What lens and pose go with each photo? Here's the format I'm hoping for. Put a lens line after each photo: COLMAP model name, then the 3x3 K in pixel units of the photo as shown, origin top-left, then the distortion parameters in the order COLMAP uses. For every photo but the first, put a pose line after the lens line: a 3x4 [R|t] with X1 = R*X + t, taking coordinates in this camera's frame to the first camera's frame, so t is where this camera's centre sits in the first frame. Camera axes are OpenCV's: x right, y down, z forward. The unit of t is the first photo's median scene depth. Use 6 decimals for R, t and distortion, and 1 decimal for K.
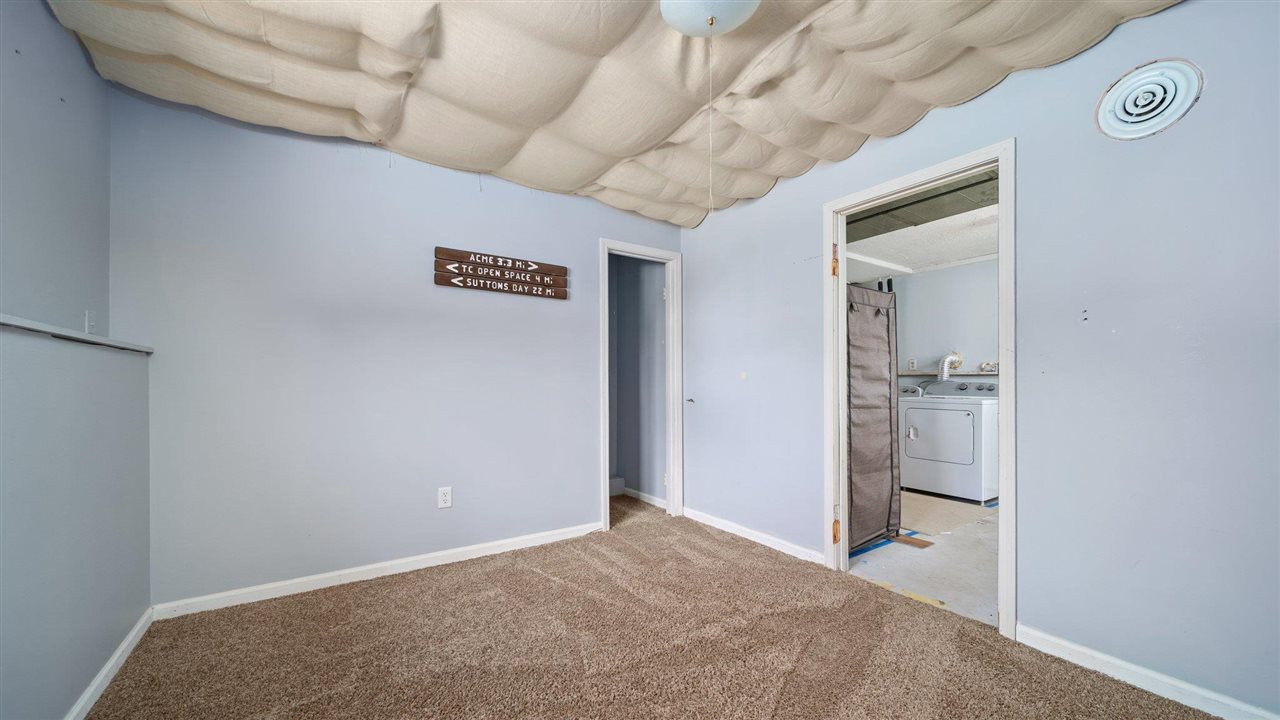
lens RADIAL K [[462.4, 0, 639.3], [0, 462.4, 381.9], [0, 0, 1]] dist [0.000225, 0.000026]
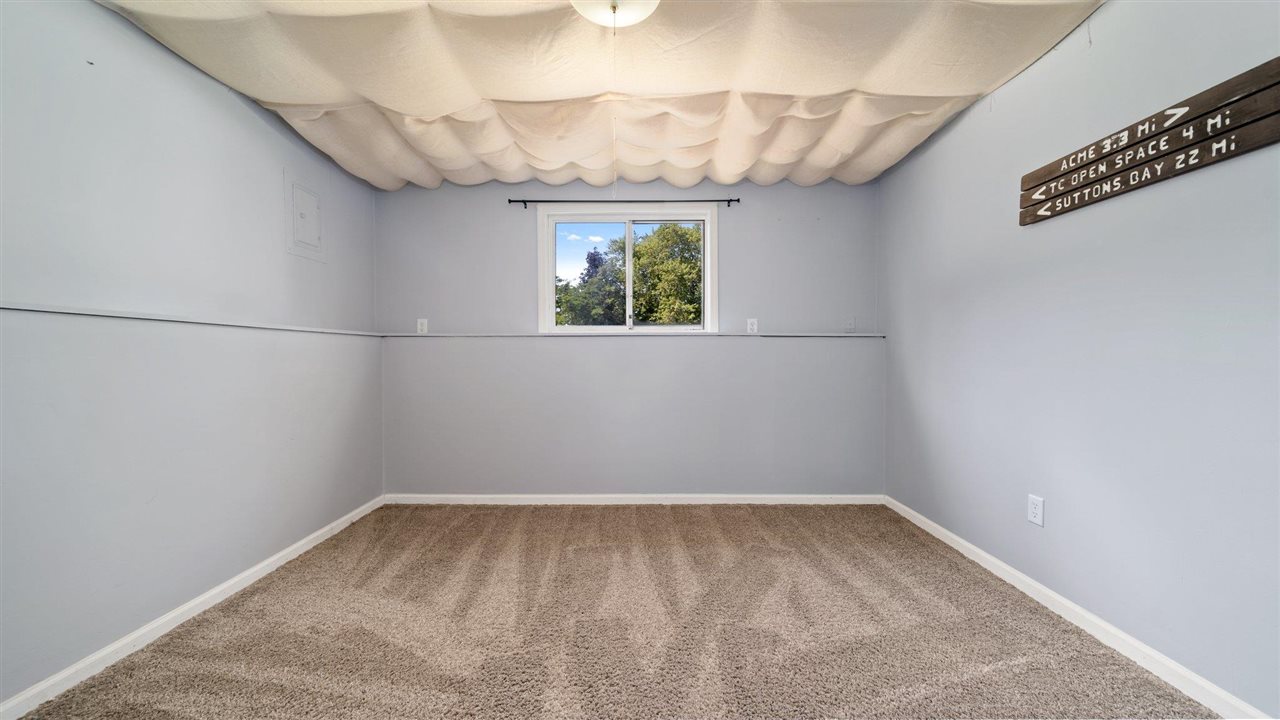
lens RADIAL K [[462.4, 0, 639.3], [0, 462.4, 381.9], [0, 0, 1]] dist [0.000225, 0.000026]
pose [[-0.570278, 0.044434, -0.820249, 0.531399], [-0.000636, 0.998512, 0.054534, 0.004396], [0.821452, 0.031621, -0.569401, 0.872018]]
